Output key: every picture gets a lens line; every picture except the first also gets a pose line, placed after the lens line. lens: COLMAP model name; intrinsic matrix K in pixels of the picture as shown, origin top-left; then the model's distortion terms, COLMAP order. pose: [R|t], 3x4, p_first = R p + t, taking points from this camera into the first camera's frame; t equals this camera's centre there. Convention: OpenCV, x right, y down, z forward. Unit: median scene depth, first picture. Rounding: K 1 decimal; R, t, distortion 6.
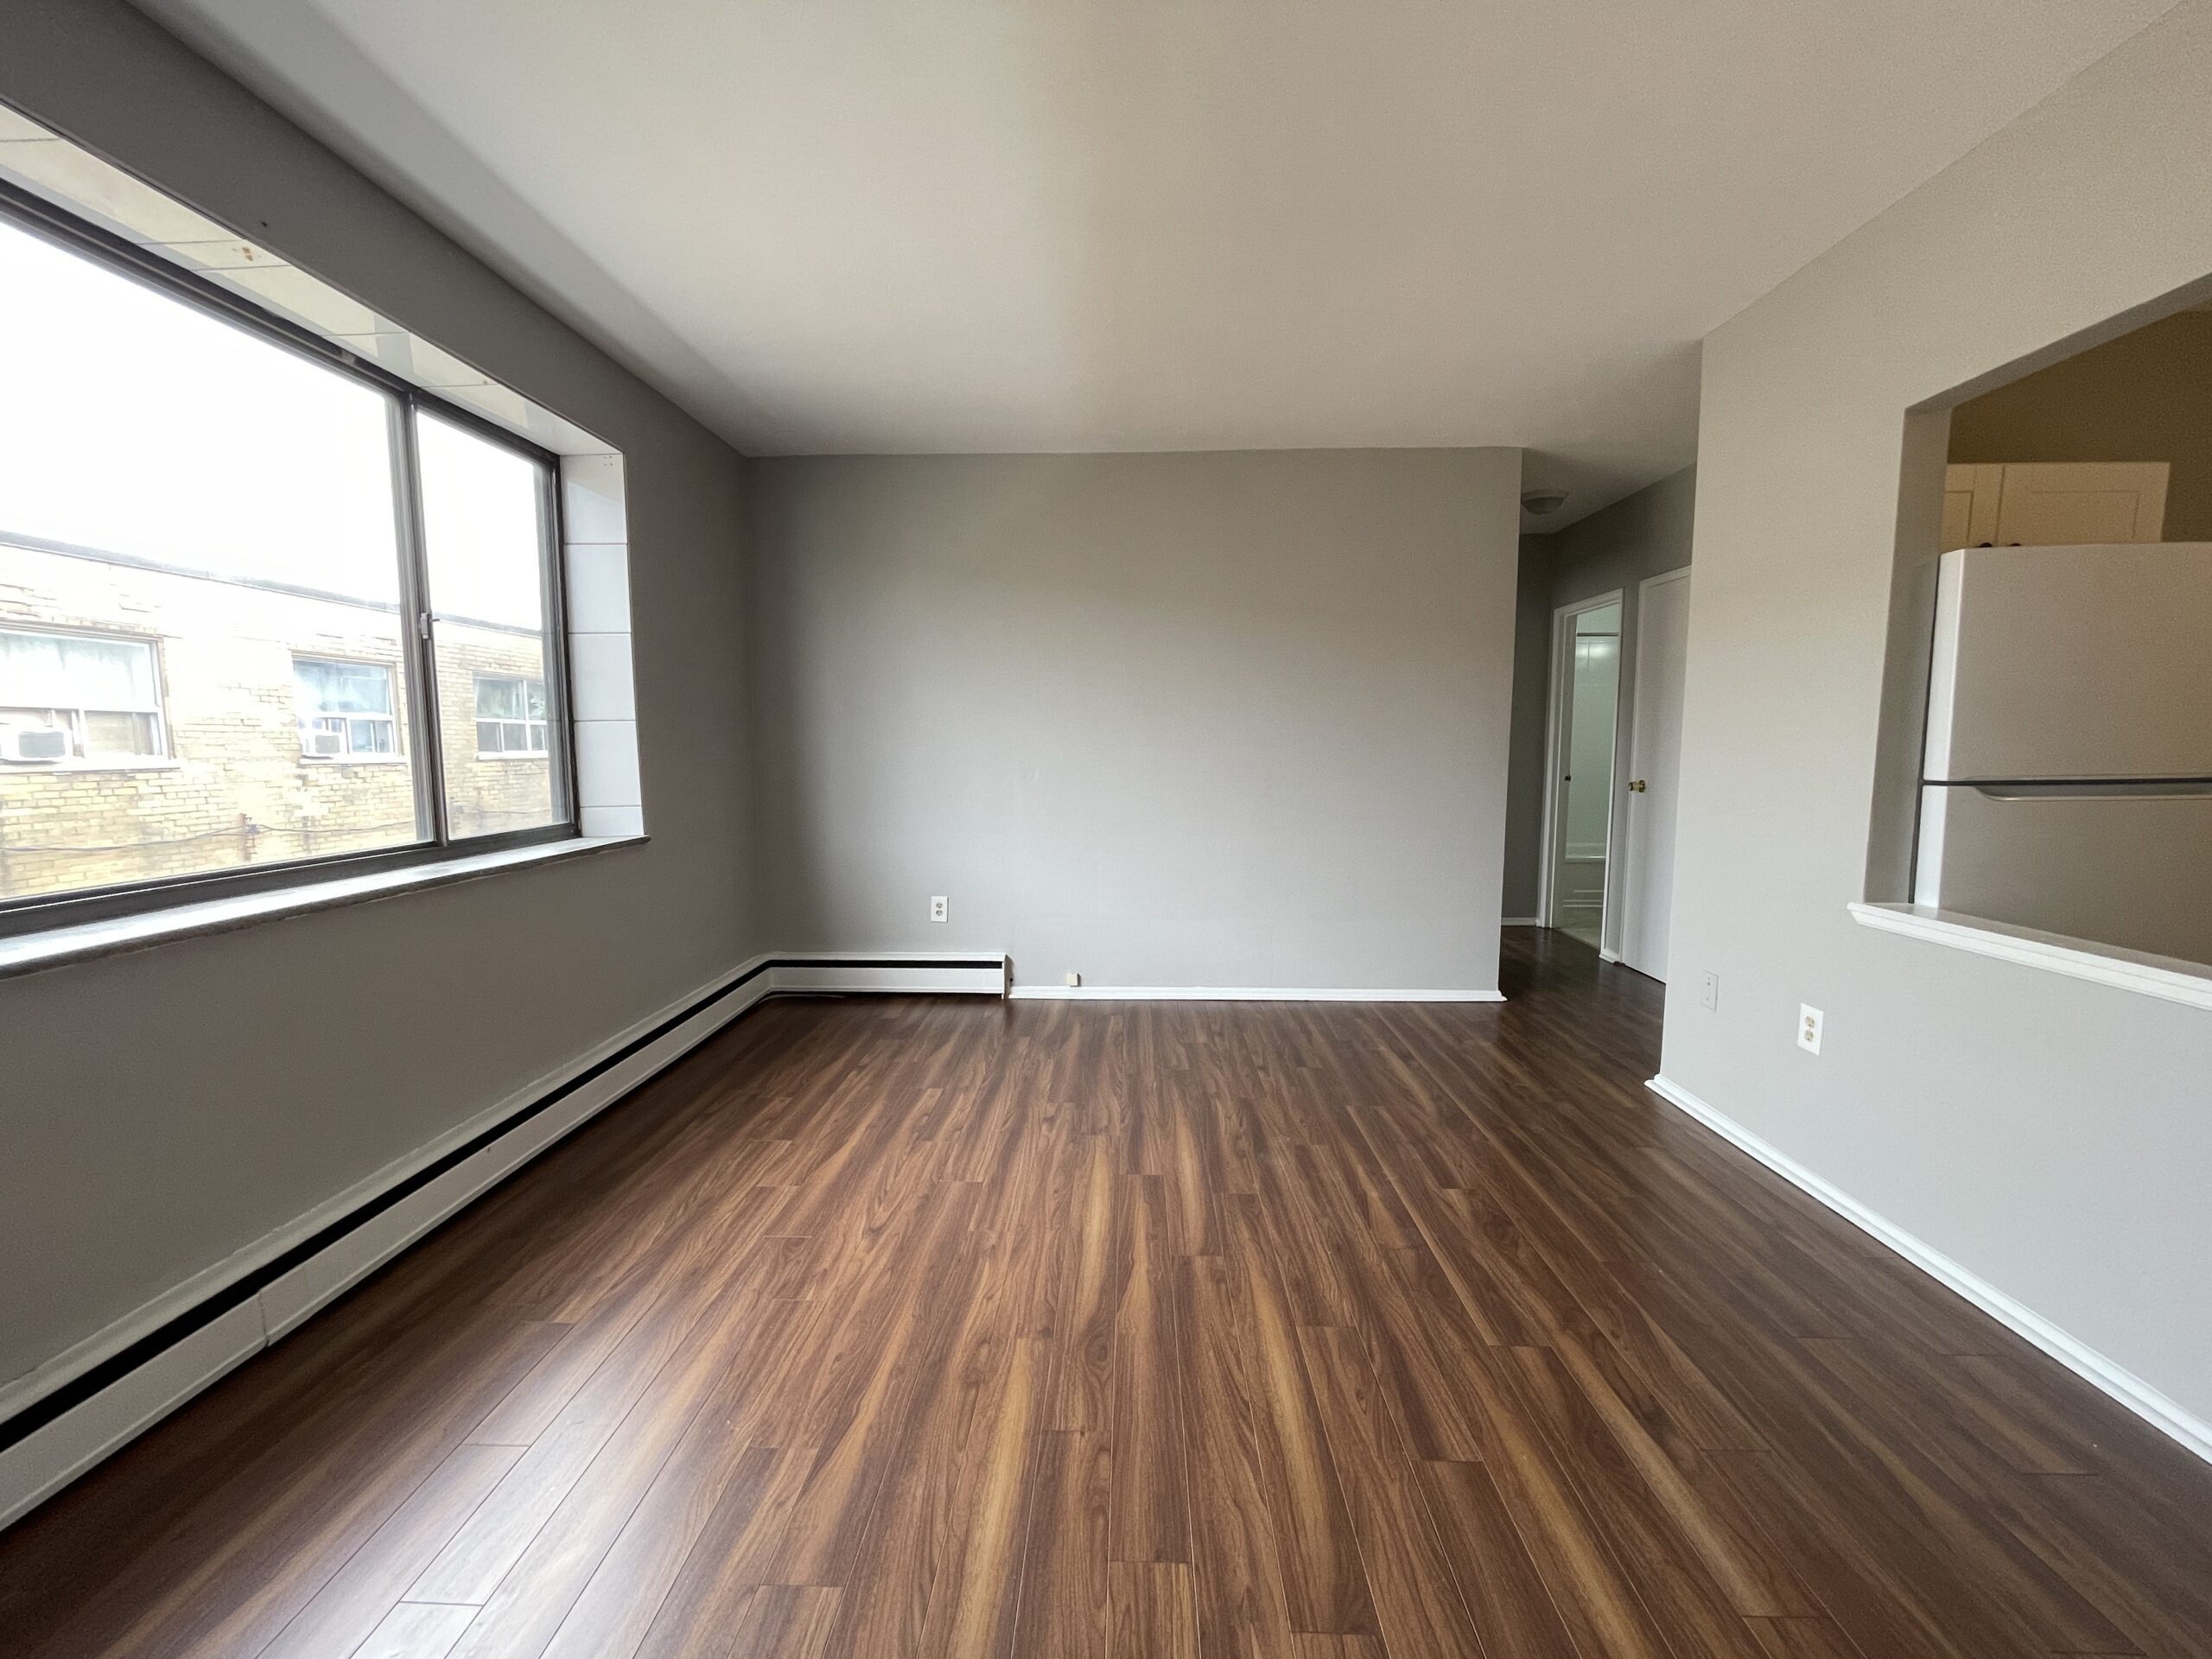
lens RADIAL K [[894.4, 0, 1090.4], [0, 894.4, 861.5], [0, 0, 1]] dist [0.000371, 0.000213]
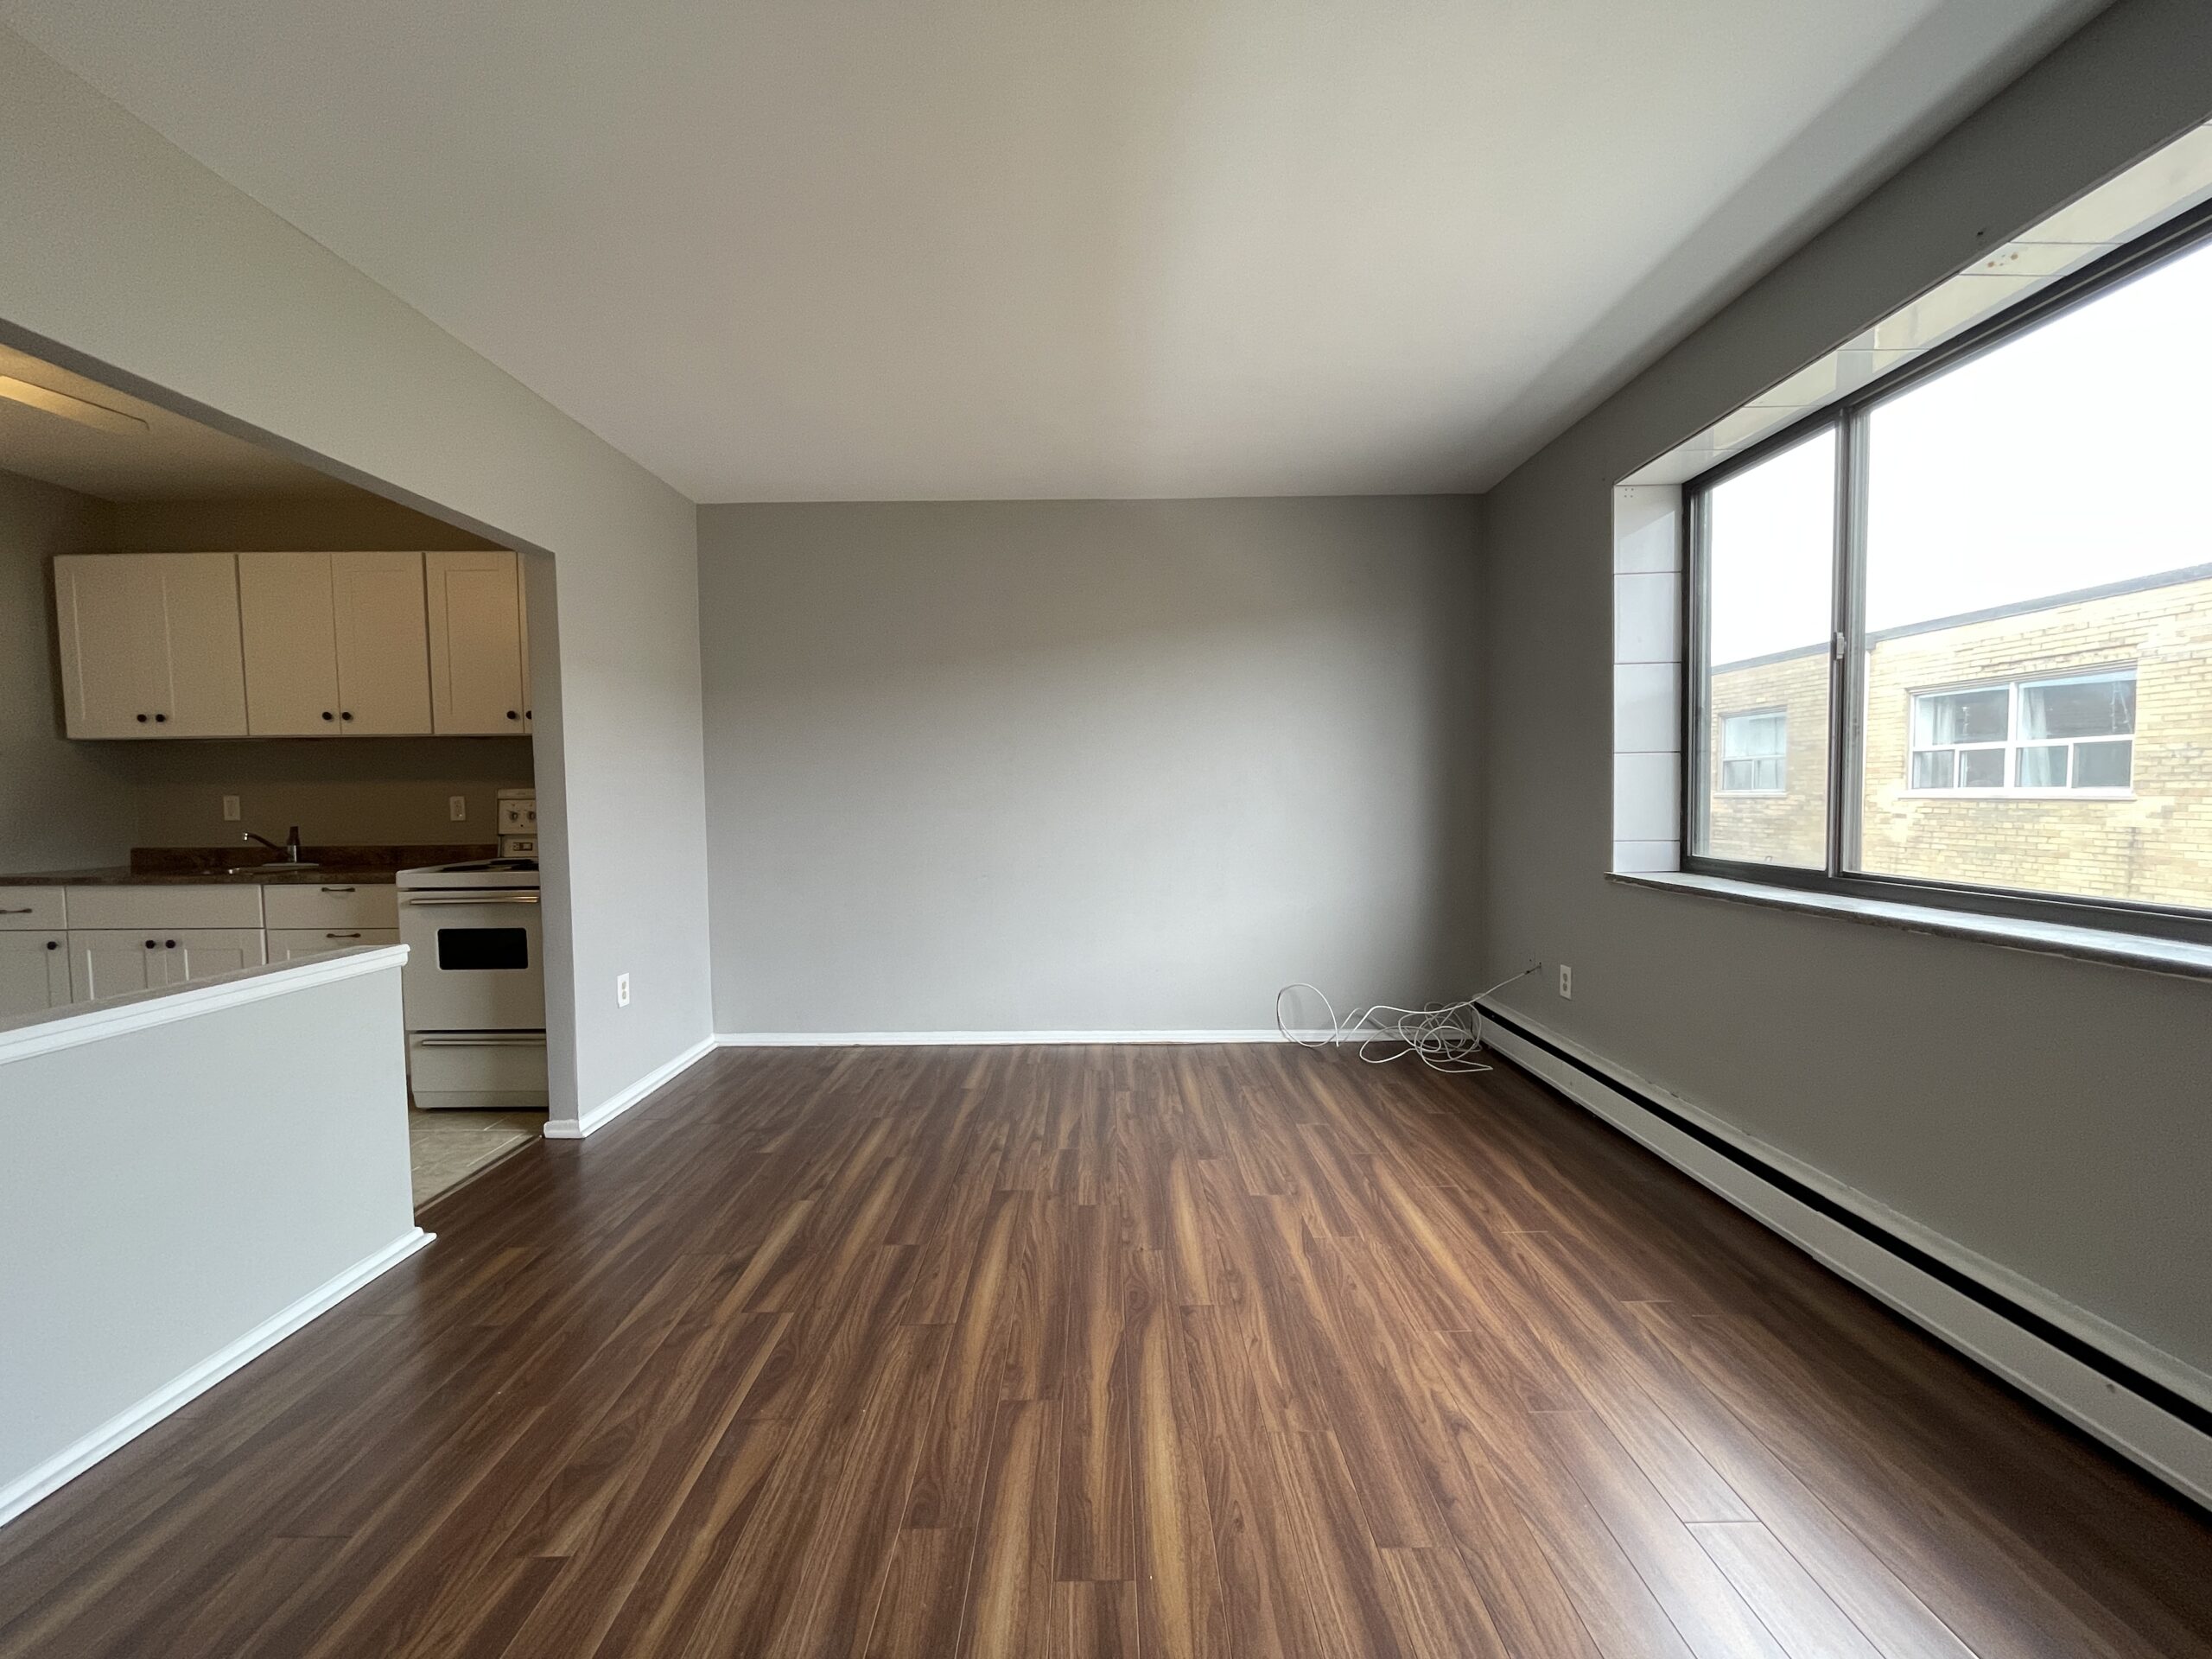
lens RADIAL K [[894.4, 0, 1098.2], [0, 894.4, 834.4], [0, 0, 1]] dist [0.000371, 0.000213]
pose [[-0.998982, 0.017521, -0.041567, 0.088470], [0.009851, 0.983979, 0.178010, -0.230050], [0.044020, 0.177419, -0.983150, 1.844251]]
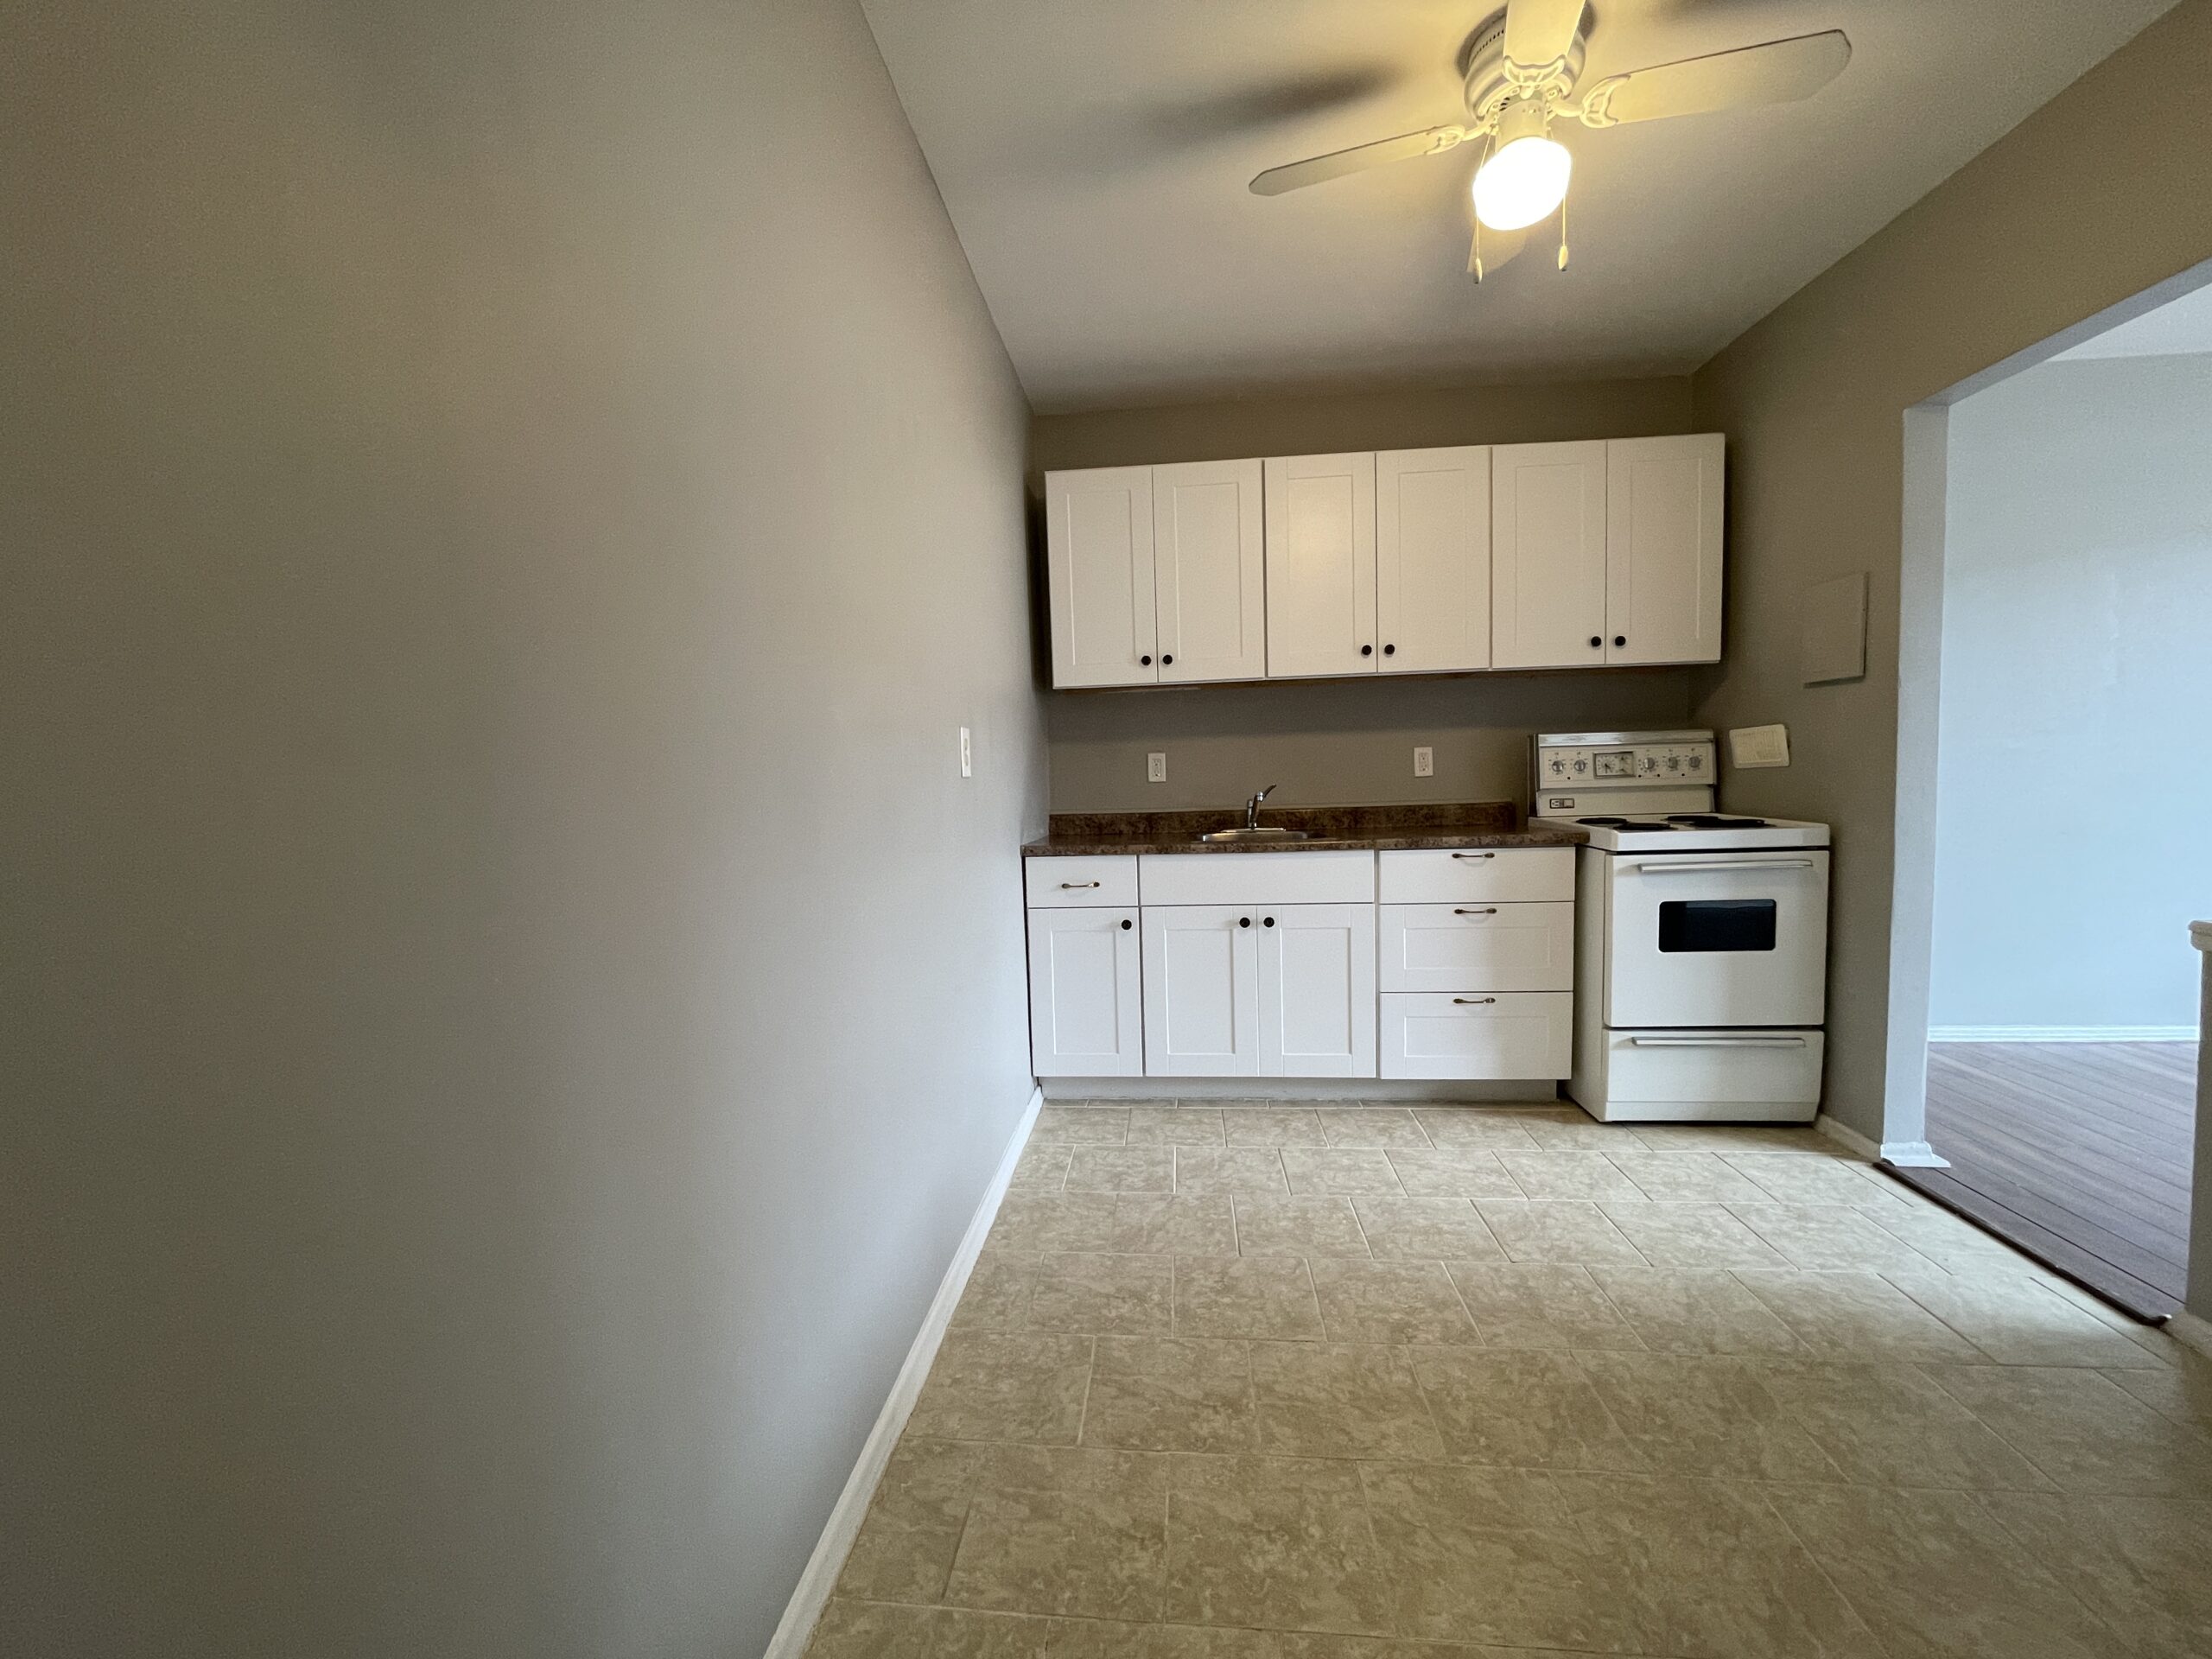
lens RADIAL K [[894.4, 0, 1101.7], [0, 894.4, 836.8], [0, 0, 1]] dist [0.000371, 0.000213]
pose [[-0.998090, 0.032473, 0.052544, 1.399994], [0.042417, 0.978699, 0.200872, -0.189660], [-0.044902, 0.202717, -0.978207, 1.615467]]
